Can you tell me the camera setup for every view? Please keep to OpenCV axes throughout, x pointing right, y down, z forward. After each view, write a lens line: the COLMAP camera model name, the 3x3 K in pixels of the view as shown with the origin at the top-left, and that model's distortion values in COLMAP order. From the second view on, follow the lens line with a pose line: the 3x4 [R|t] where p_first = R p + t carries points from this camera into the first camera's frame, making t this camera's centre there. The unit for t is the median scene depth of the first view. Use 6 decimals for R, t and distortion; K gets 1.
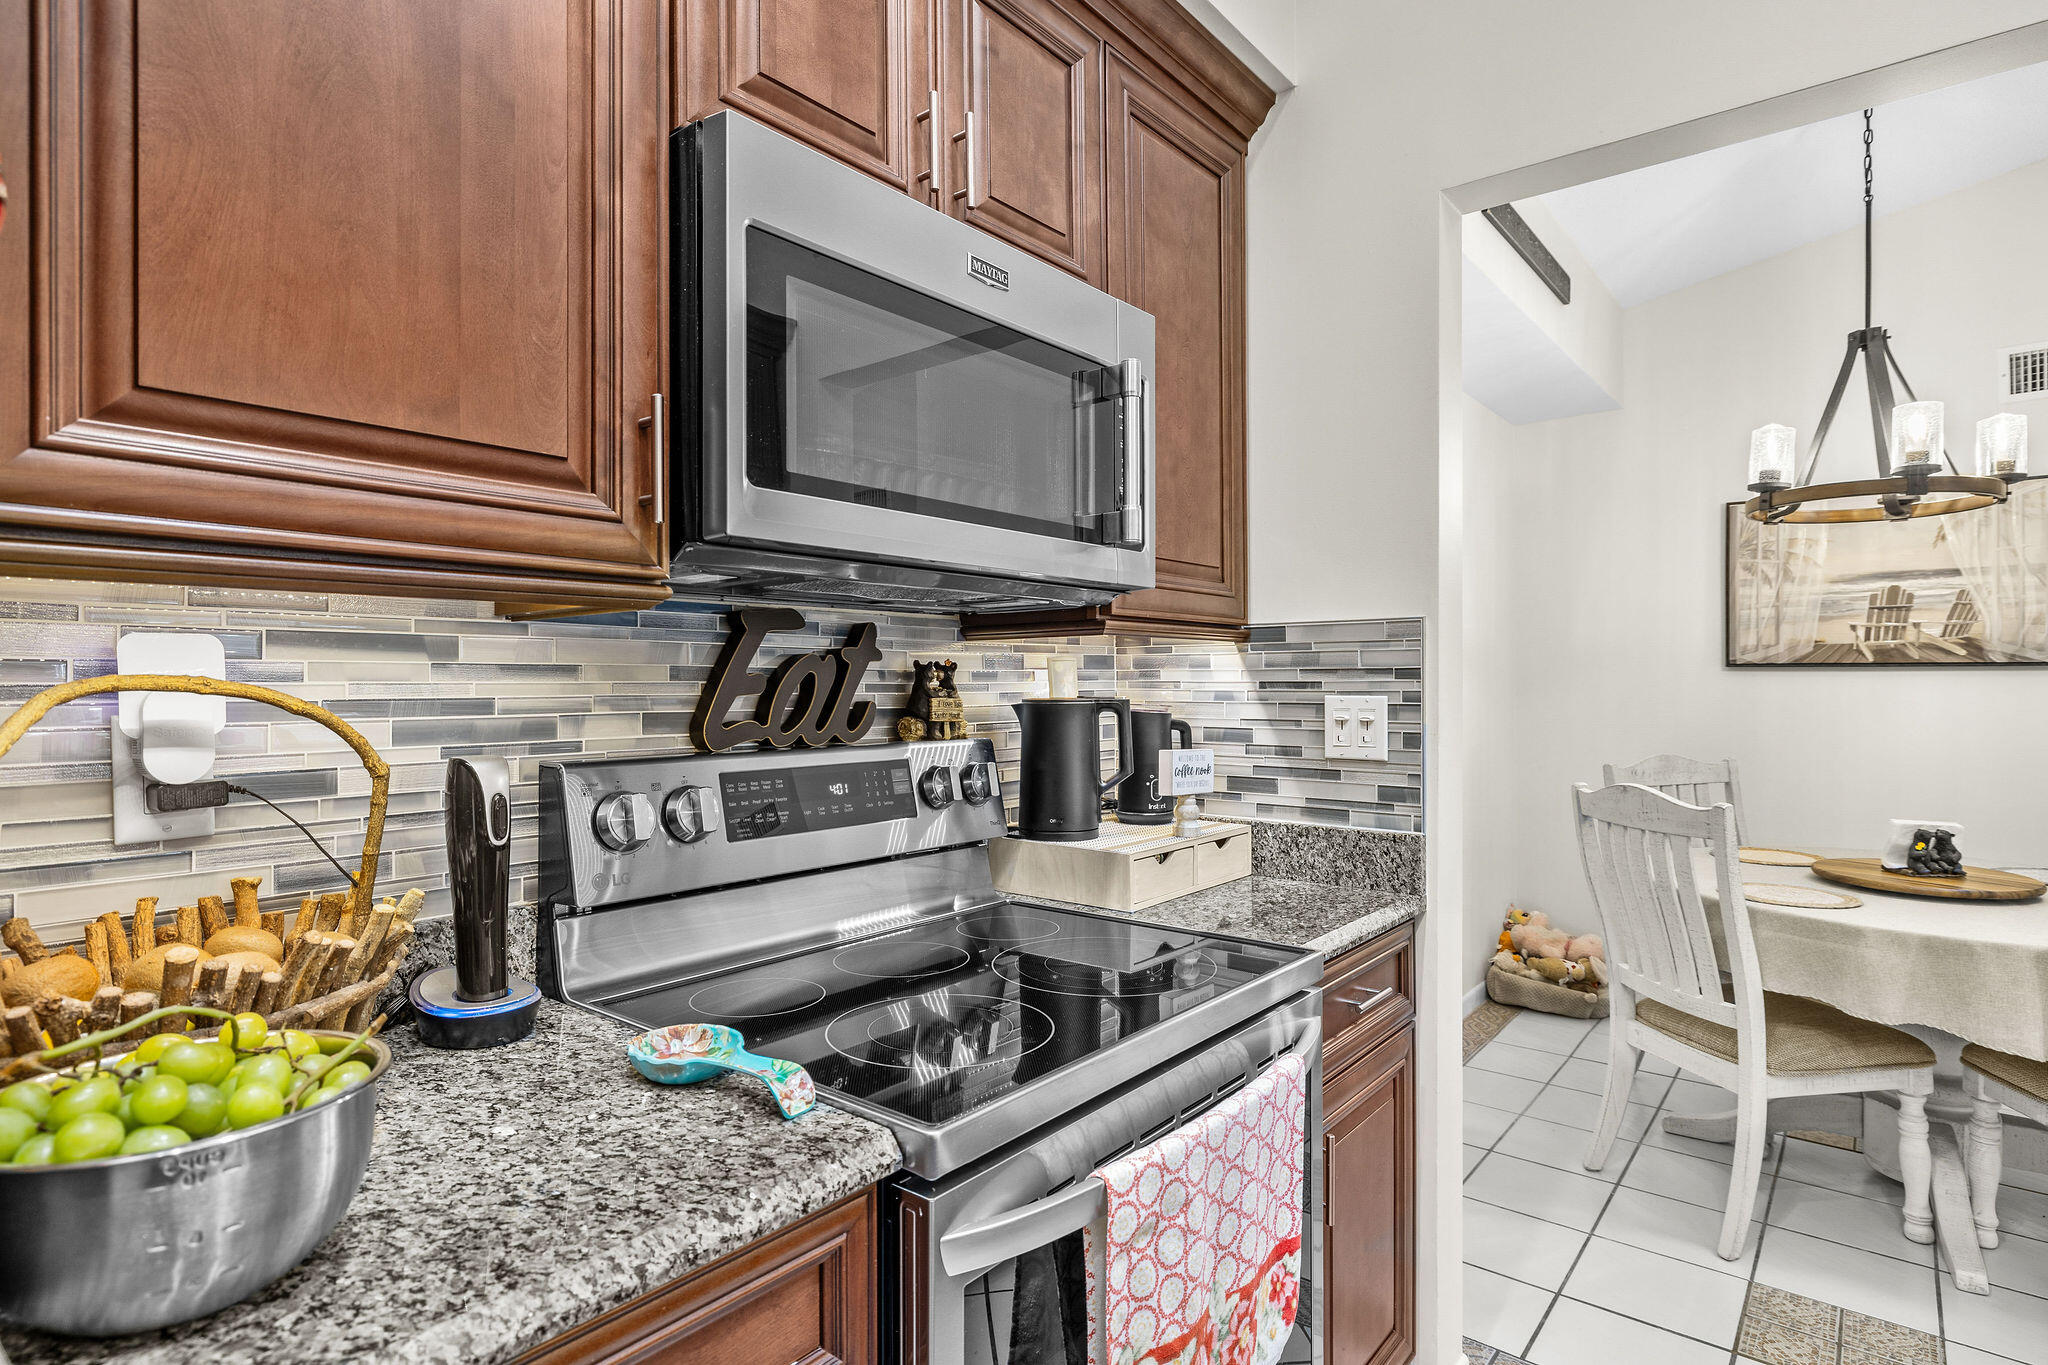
lens RADIAL K [[1058.0, 0, 1030.7], [0, 1058.0, 679.8], [0, 0, 1]] dist [0.000117, -0.000259]
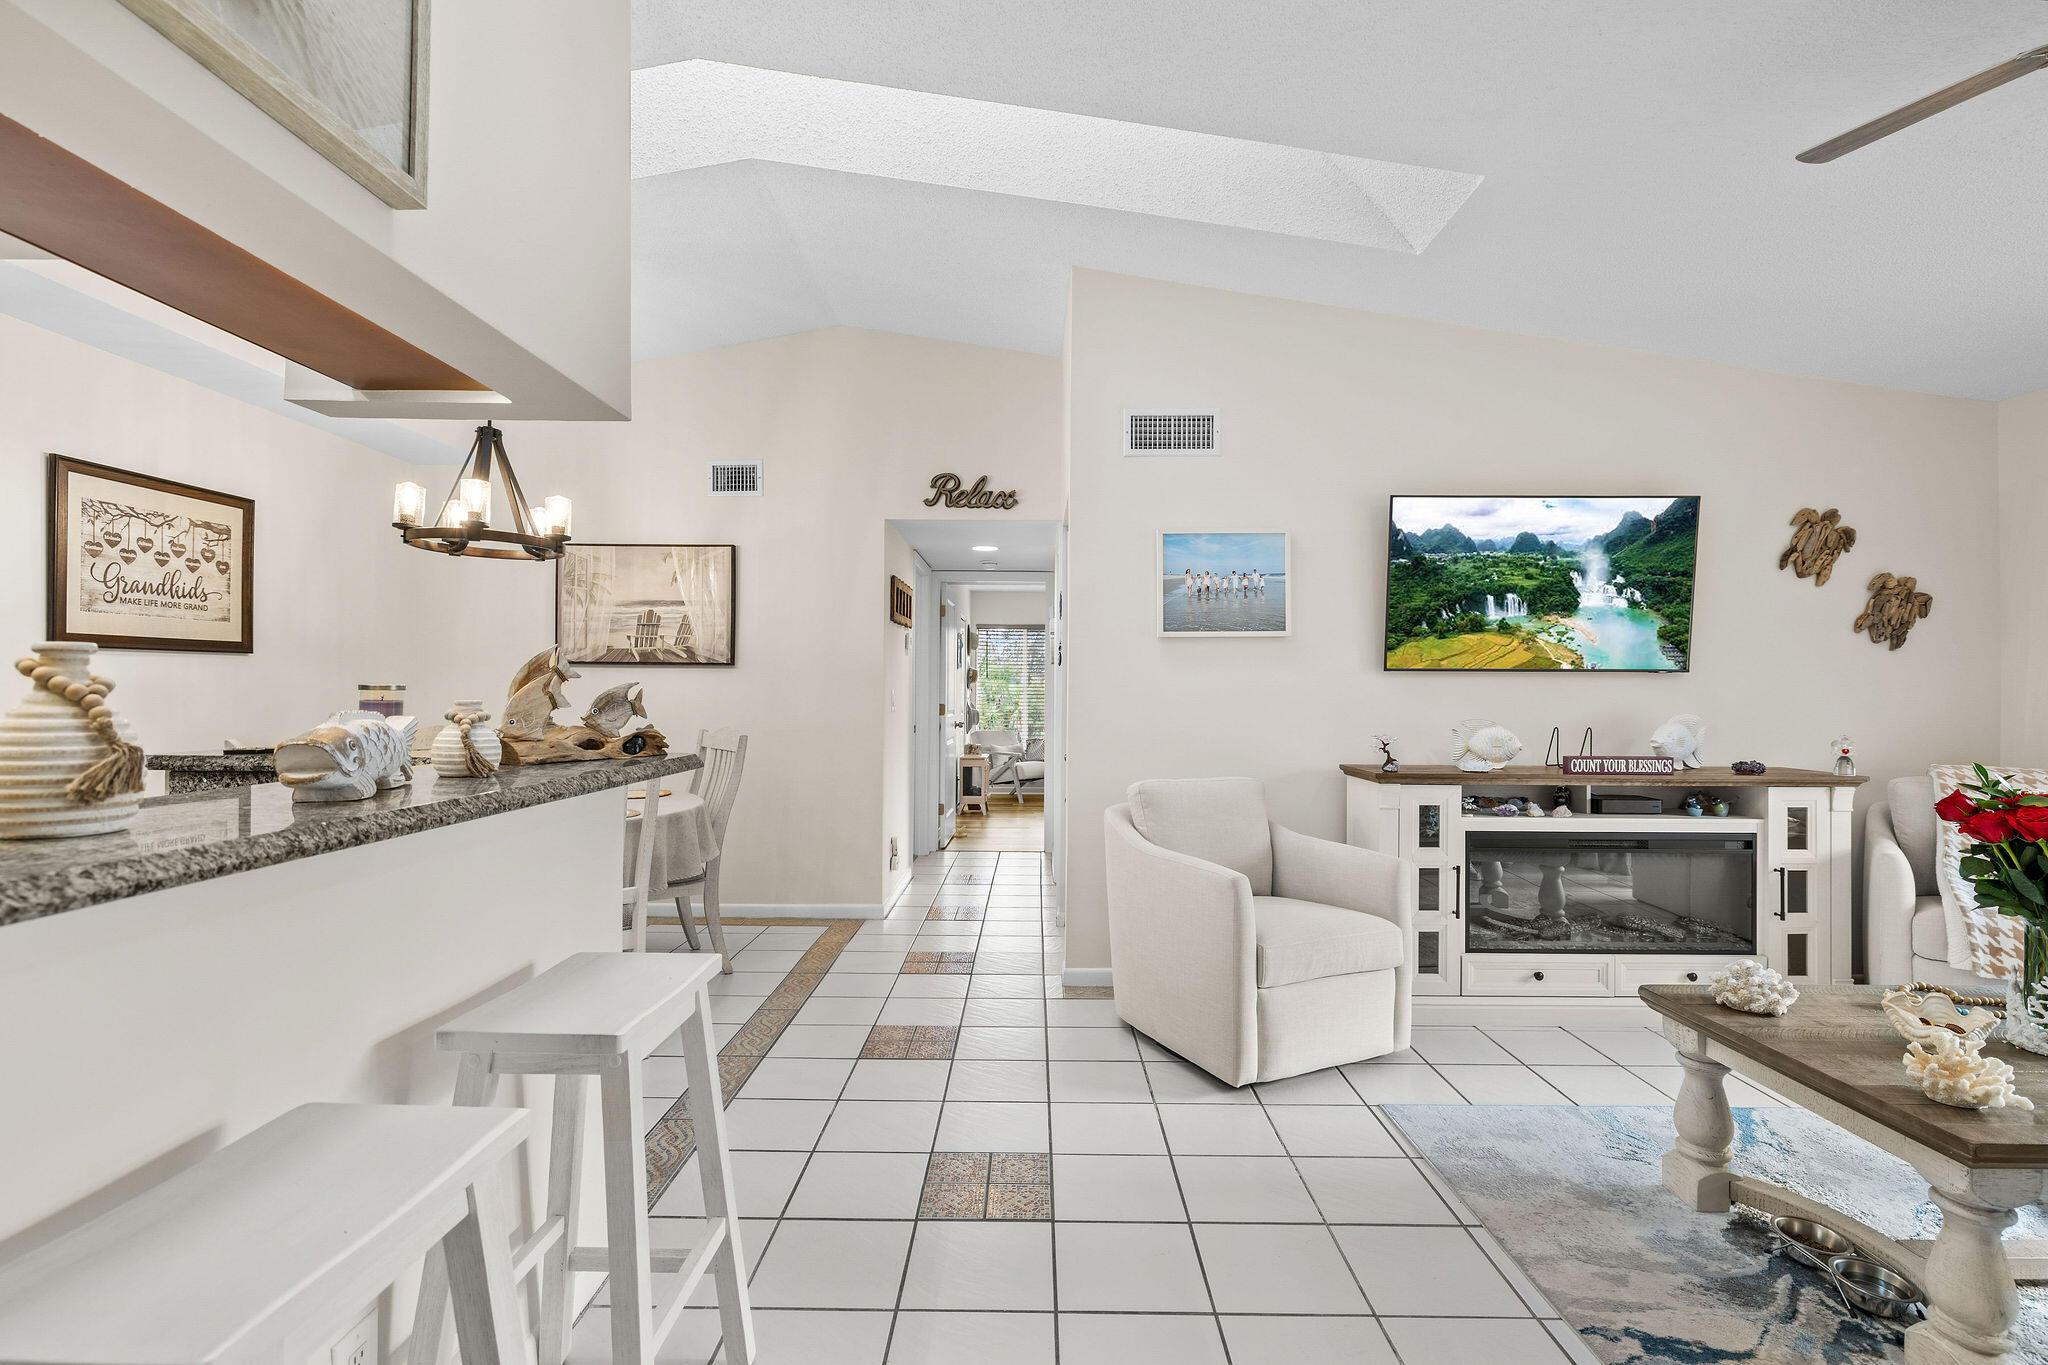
lens RADIAL K [[934.6, 0, 1028.5], [0, 934.6, 682.9], [0, 0, 1]] dist [-0.001411, 0.000722]
pose [[0.781997, 0.012411, 0.623159, 0.740898], [-0.006738, 0.999912, -0.011460, 0.042753], [-0.623246, 0.004762, 0.782011, -0.615455]]
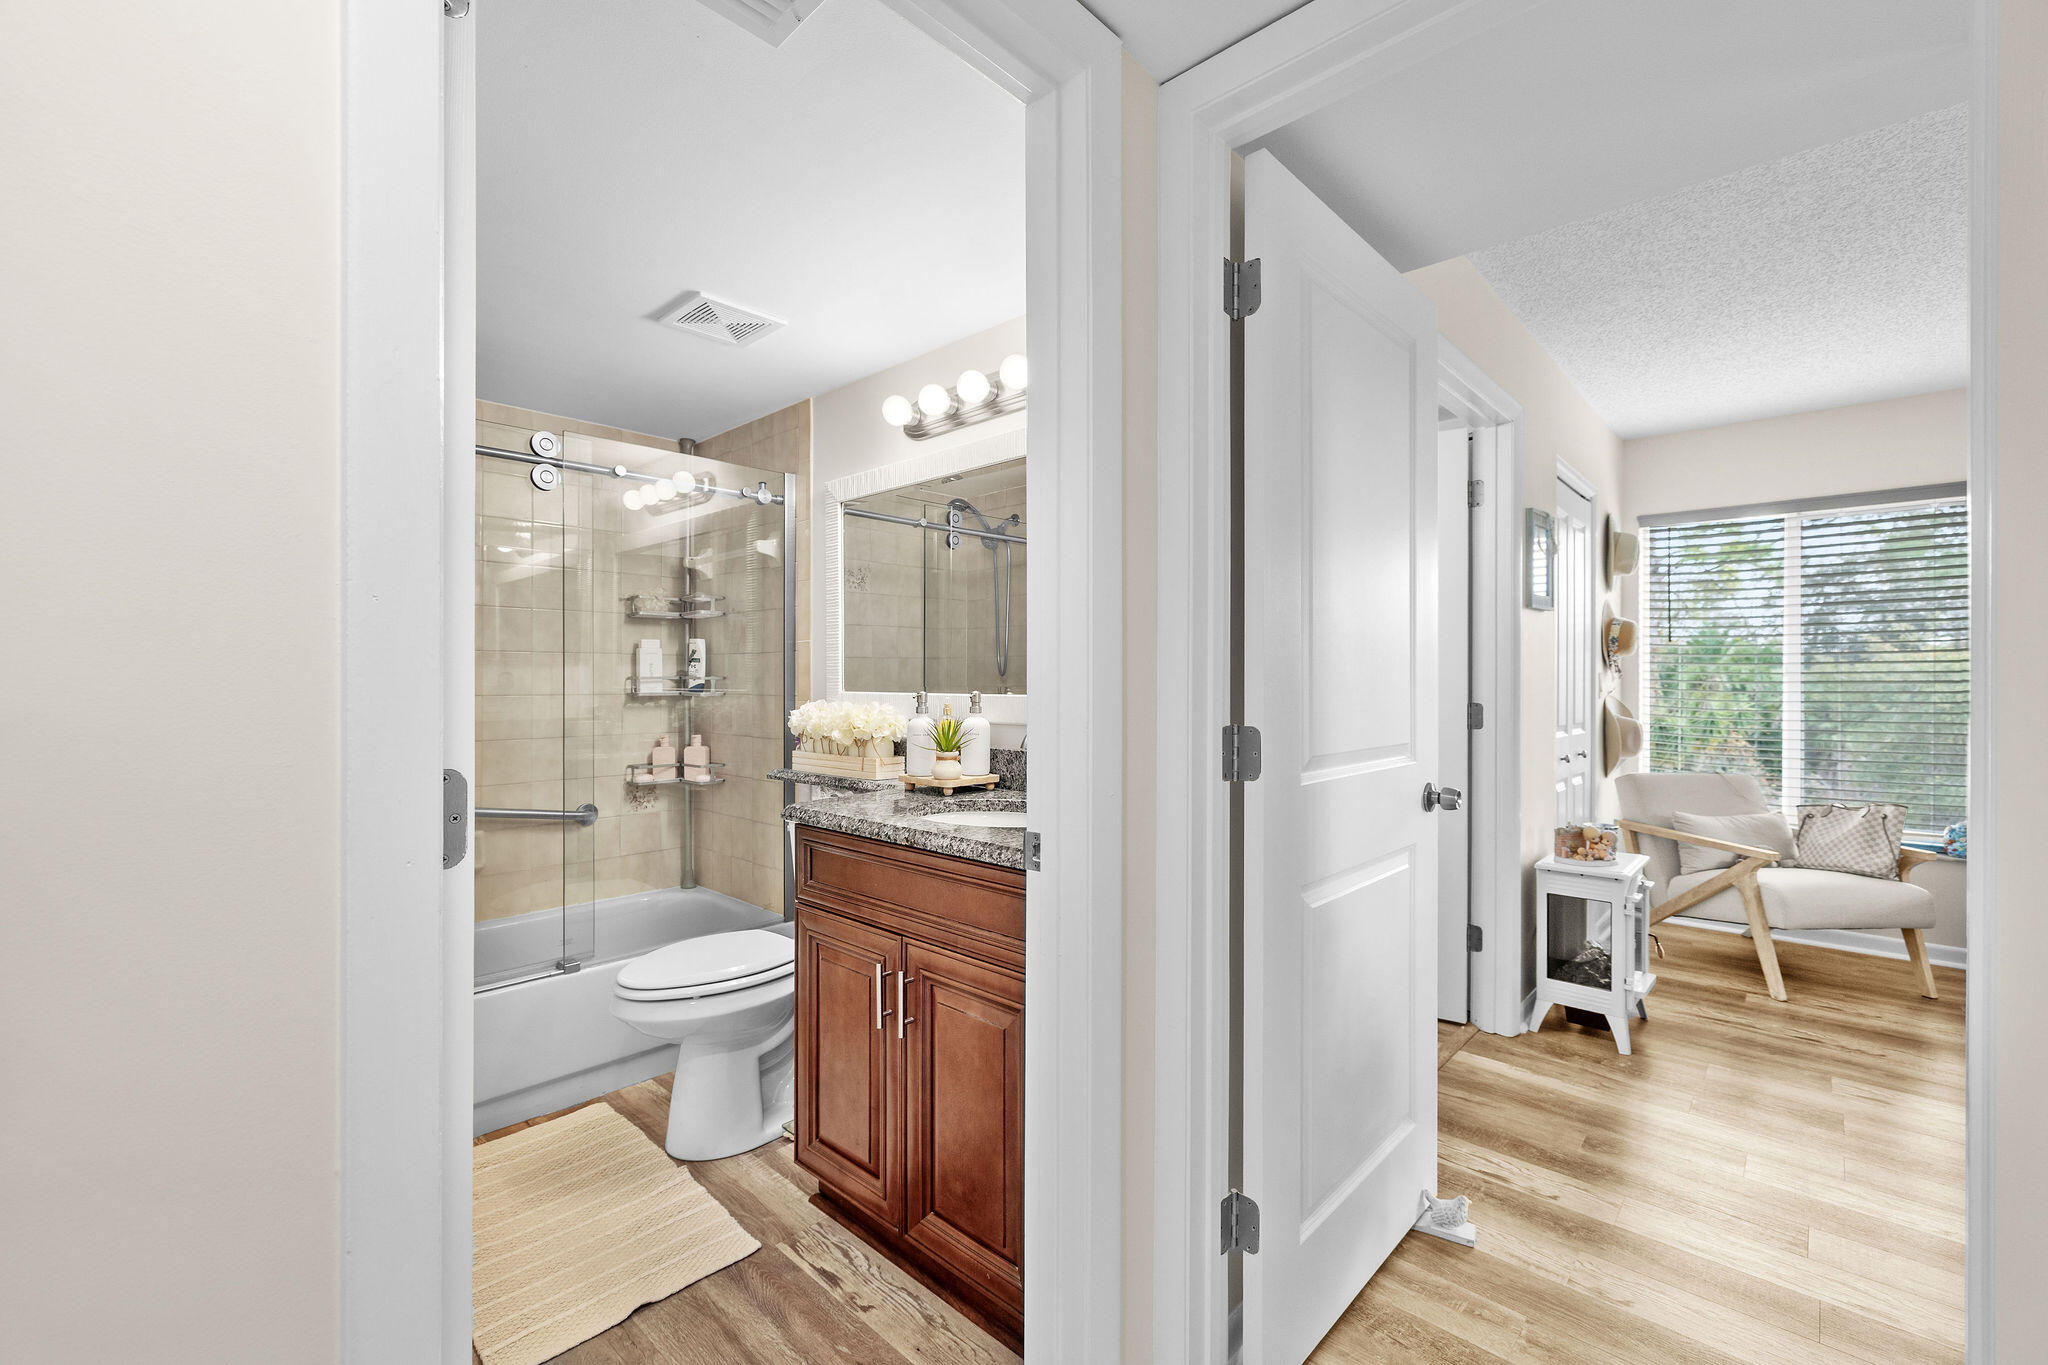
lens RADIAL K [[857.5, 0, 1028.1], [0, 857.5, 679.7], [0, 0, 1]] dist [-0.001176, 0.000065]
pose [[0.997791, 0.001954, -0.066402, 2.478081], [-0.002004, 0.999998, -0.000699, 0.046445], [0.066401, 0.000830, 0.997793, 1.553081]]
